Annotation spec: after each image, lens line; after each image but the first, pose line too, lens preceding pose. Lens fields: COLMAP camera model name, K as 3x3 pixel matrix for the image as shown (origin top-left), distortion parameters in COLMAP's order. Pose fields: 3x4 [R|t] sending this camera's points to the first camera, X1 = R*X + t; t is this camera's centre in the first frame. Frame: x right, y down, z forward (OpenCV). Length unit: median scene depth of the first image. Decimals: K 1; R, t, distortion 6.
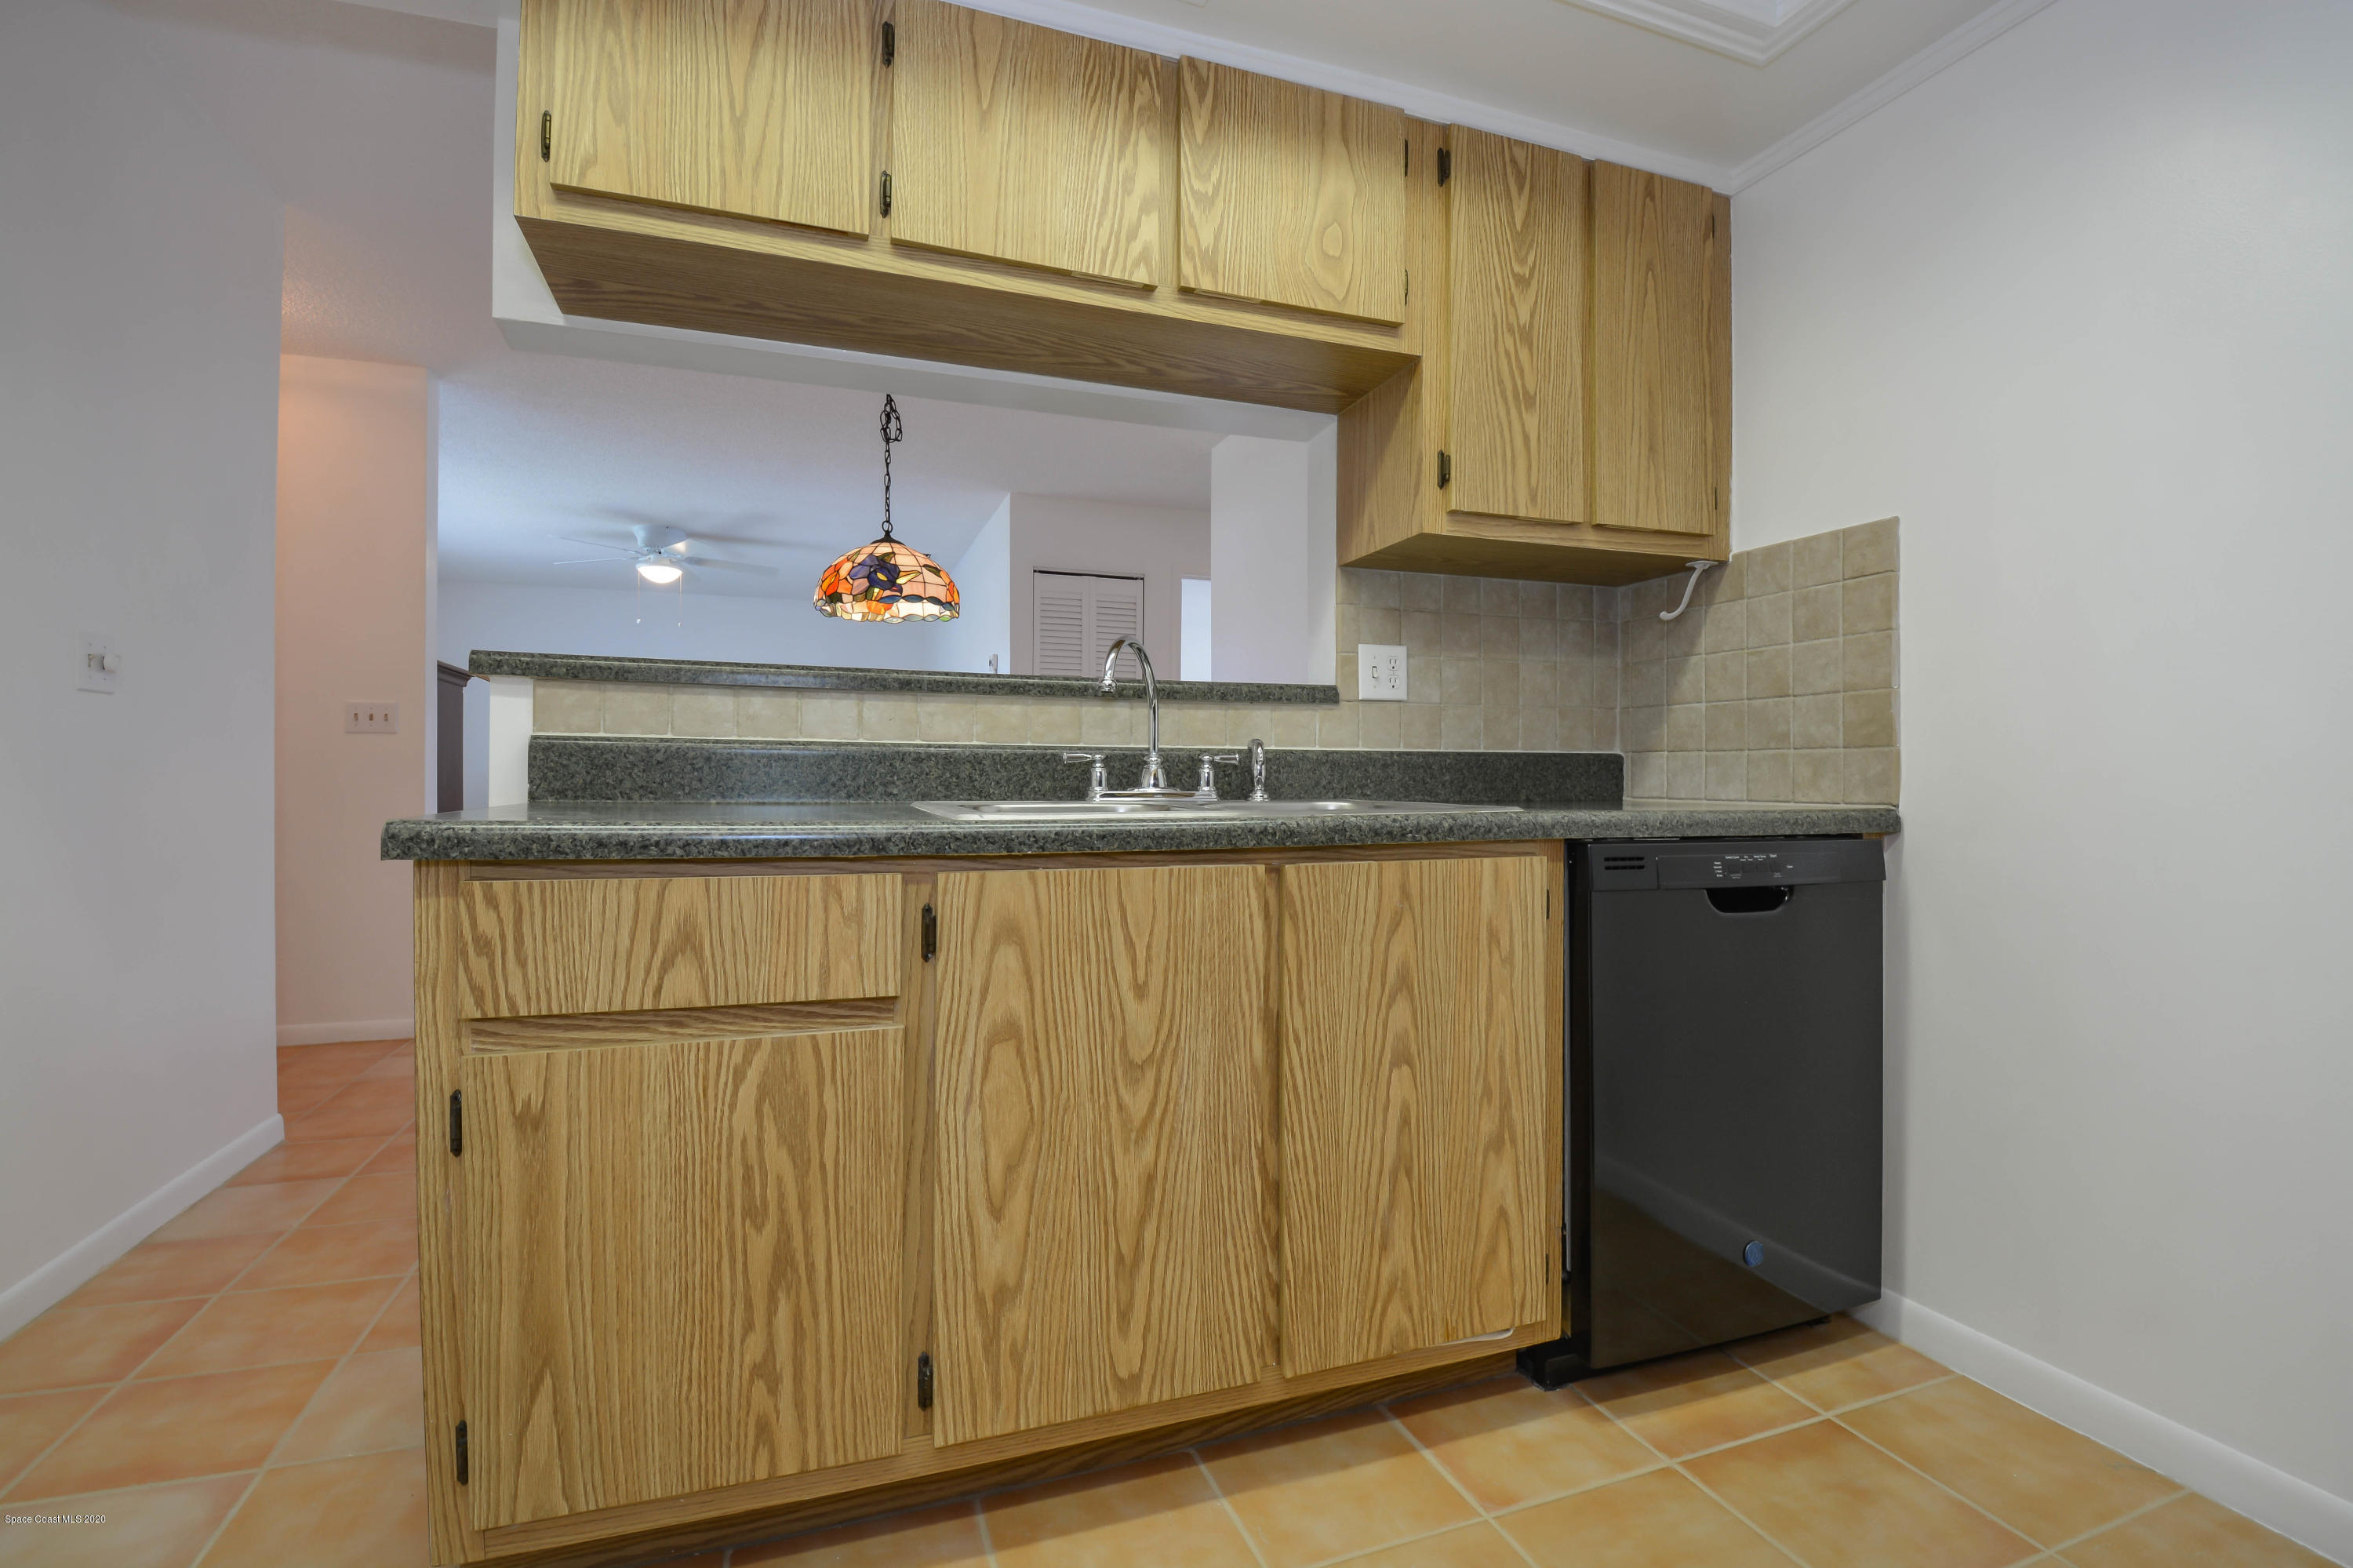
lens RADIAL K [[1053.0, 0, 1176.5], [0, 1053.0, 784.0], [0, 0, 1]] dist [0.010028, -0.024336]
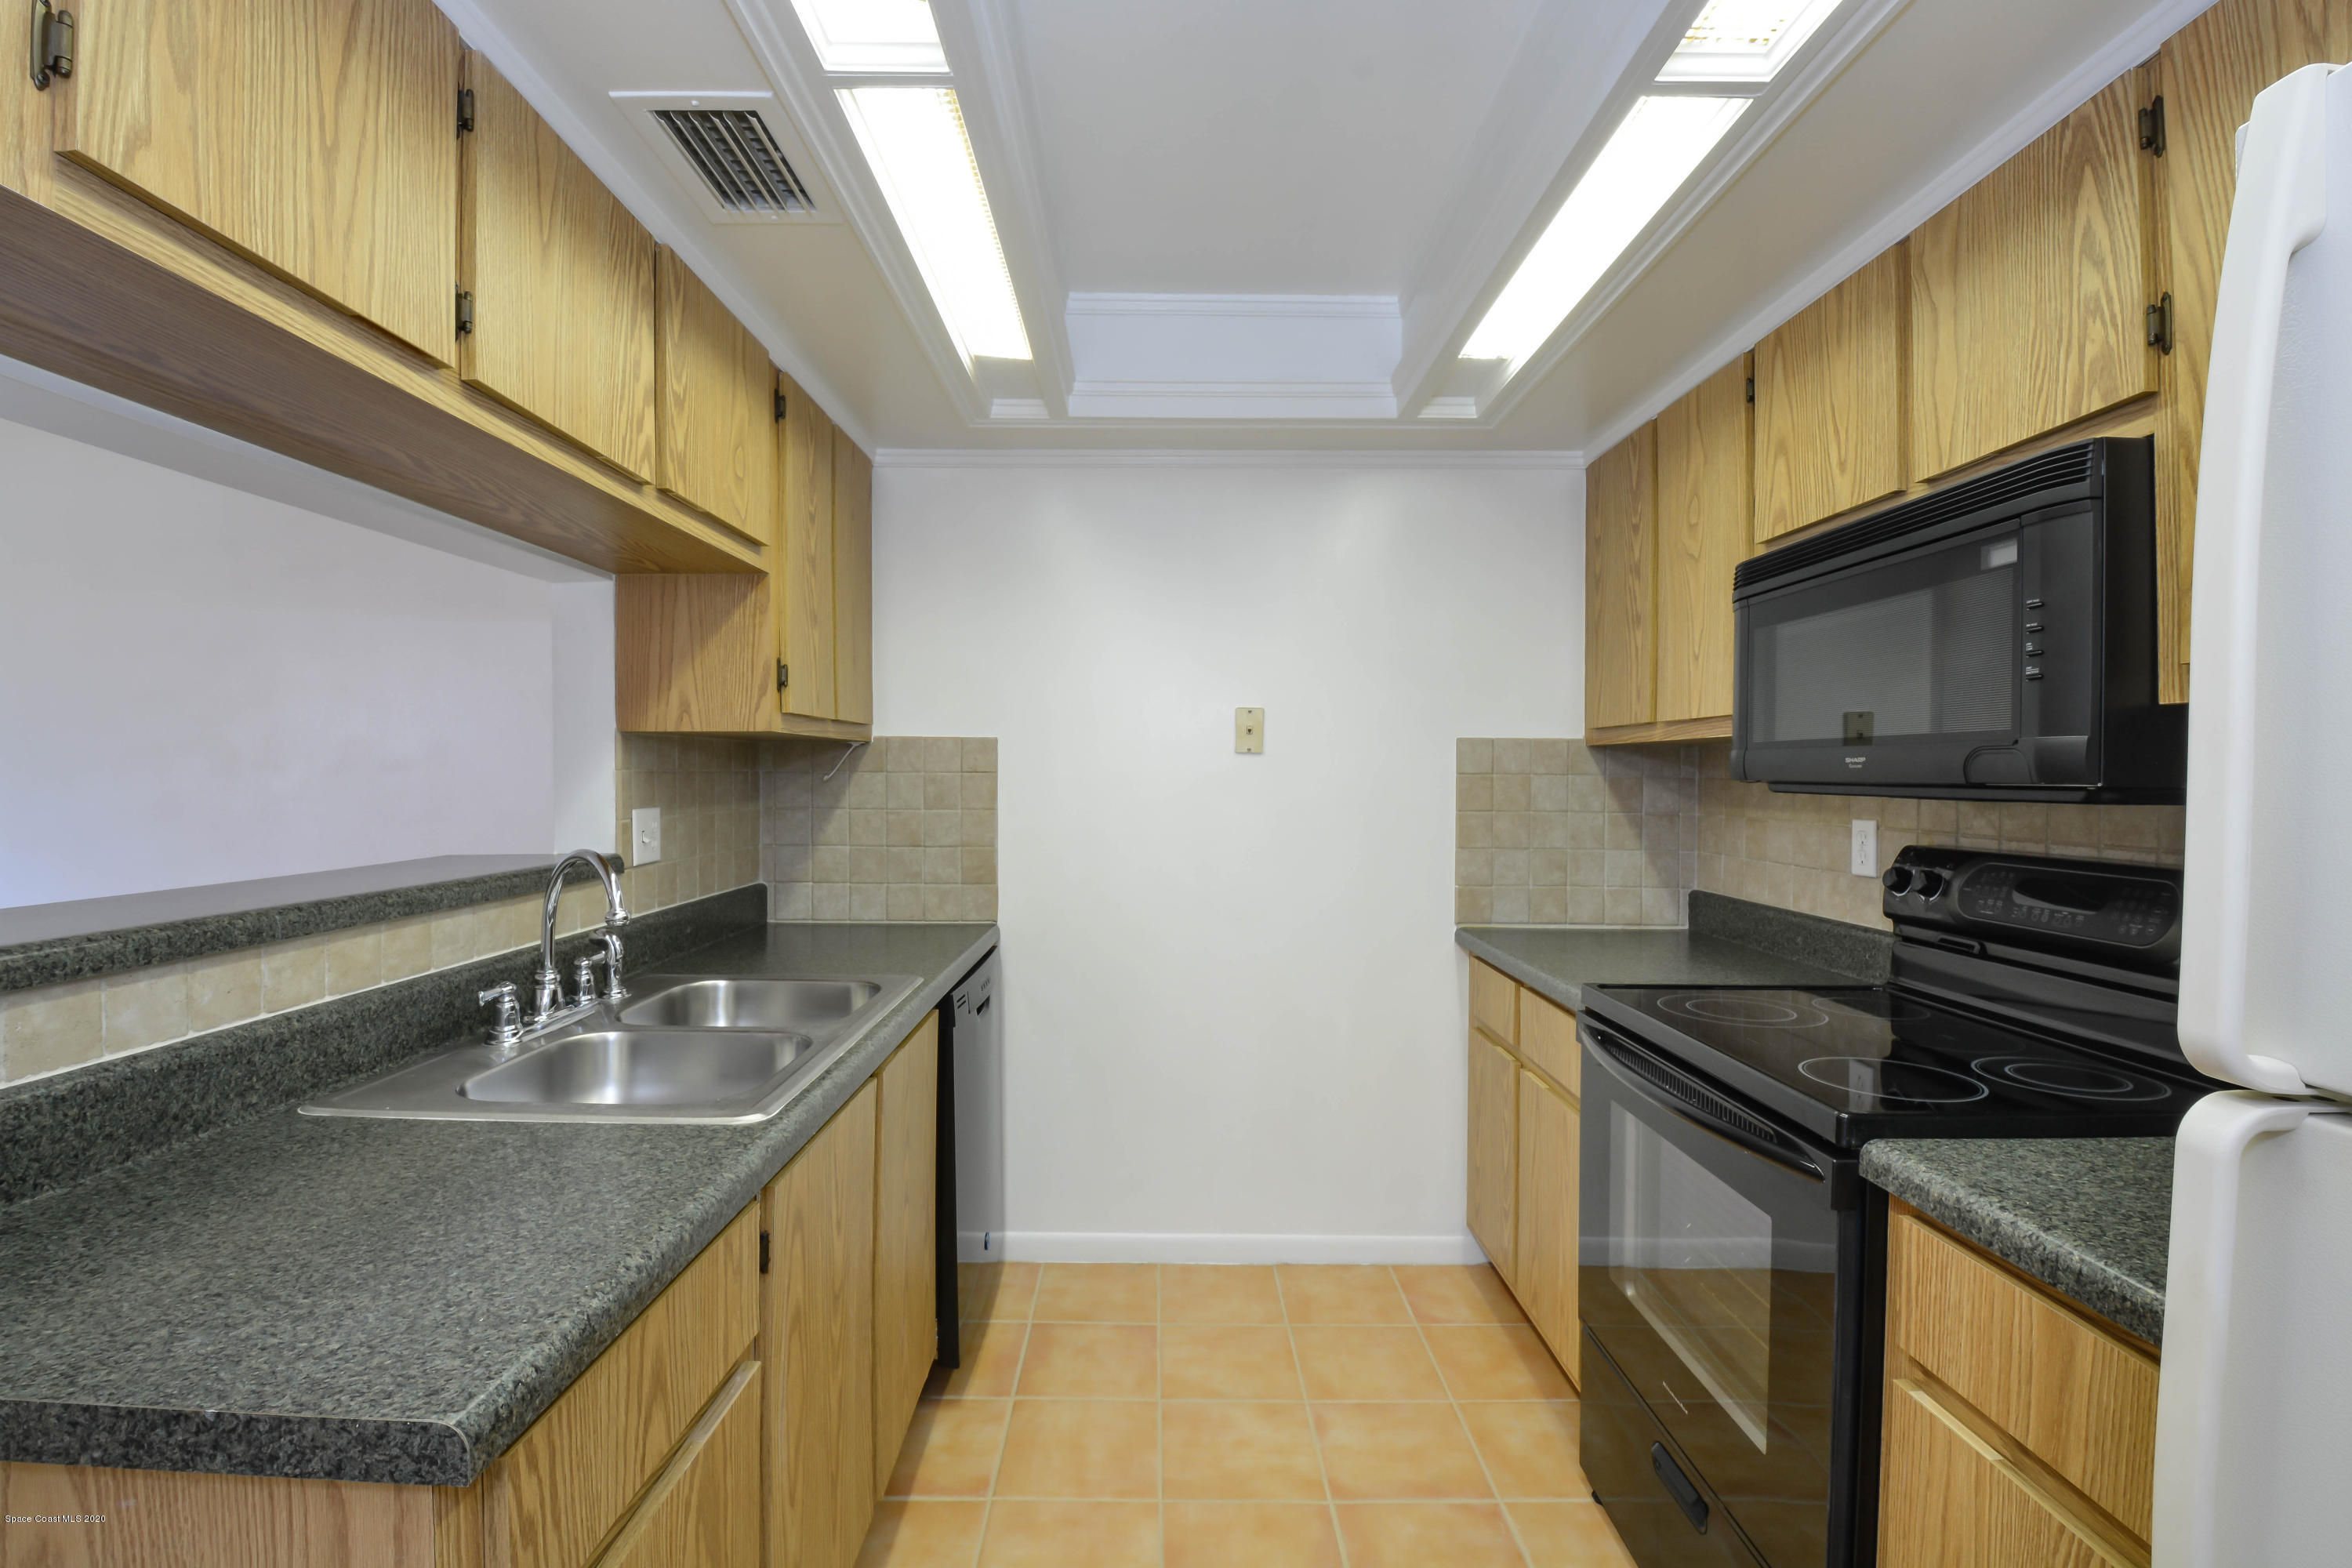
lens RADIAL K [[1045.9, 0, 1158.6], [0, 1045.9, 783.3], [0, 0, 1]] dist [0.008009, -0.023921]
pose [[0.340188, -0.009879, 0.940306, -0.750940], [-0.002535, 0.999932, 0.011423, -0.220219], [-0.940354, -0.006269, 0.340139, 0.261903]]
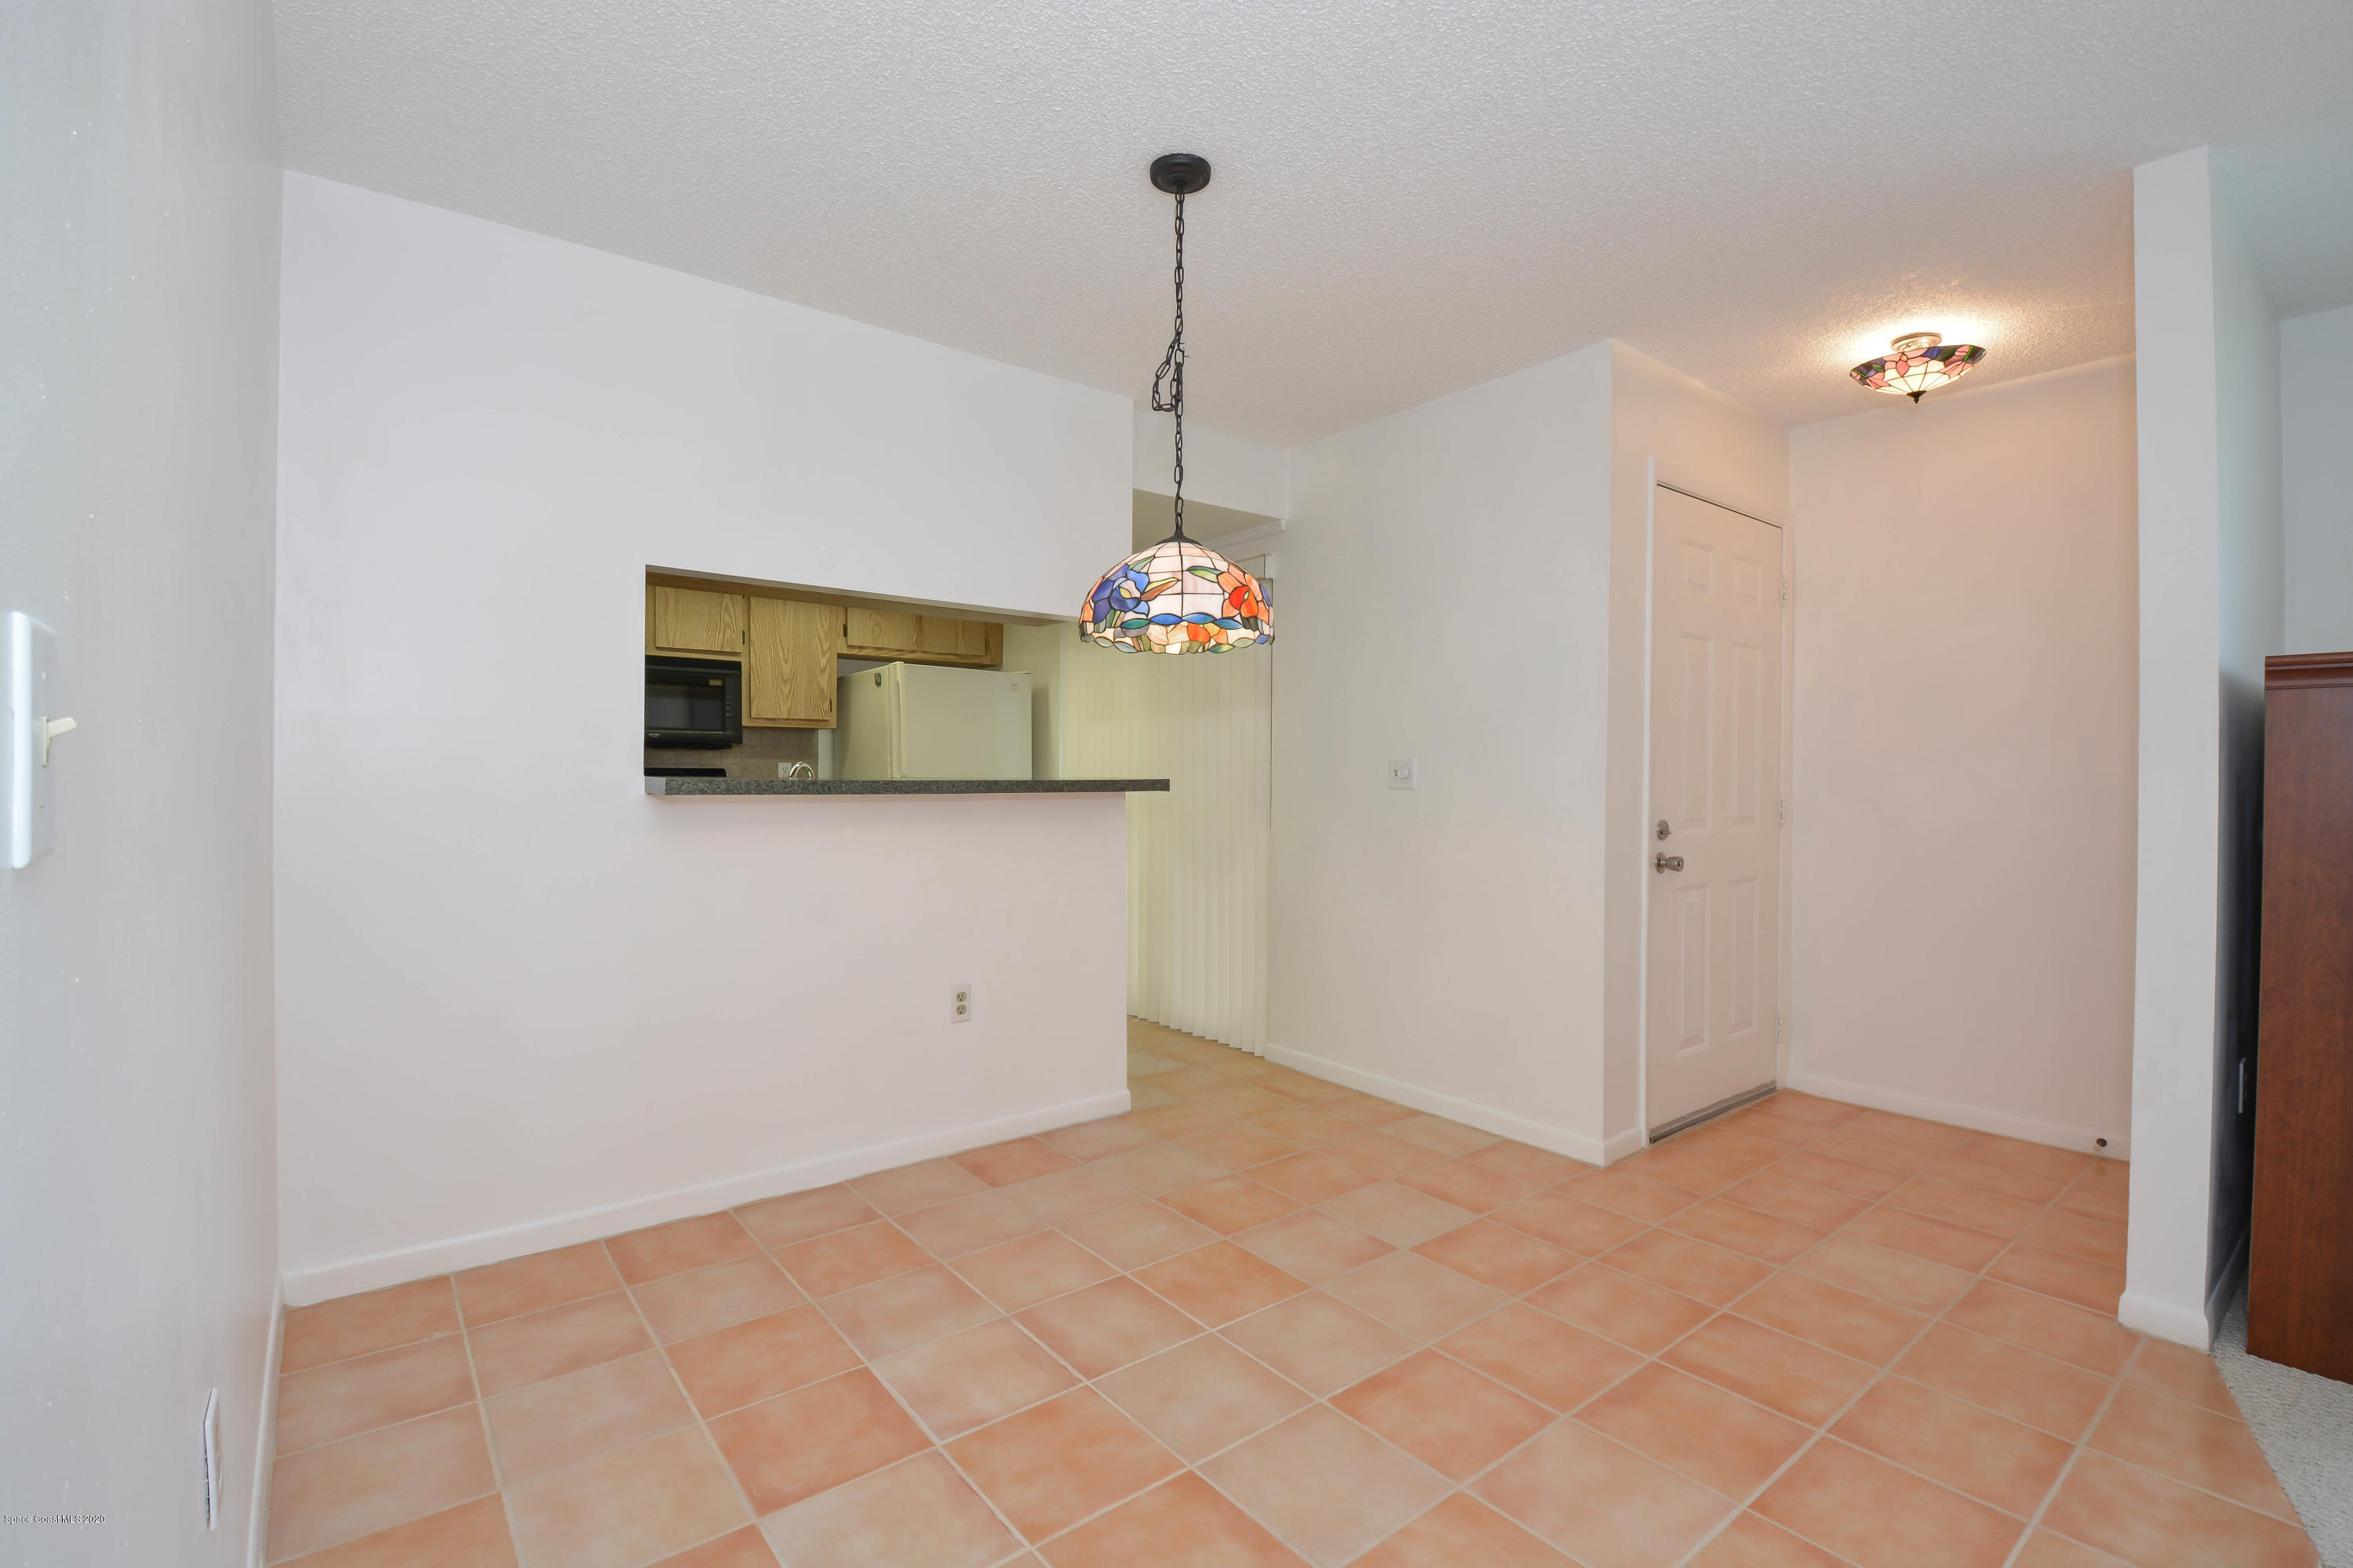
lens RADIAL K [[1037.4, 0, 1157.9], [0, 1037.4, 784.4], [0, 0, 1]] dist [0.016526, -0.031573]
pose [[-0.950560, -0.004786, -0.310505, -0.079816], [-0.006561, 0.999968, 0.004670, -0.118225], [0.310472, 0.006477, -0.950560, 3.109519]]
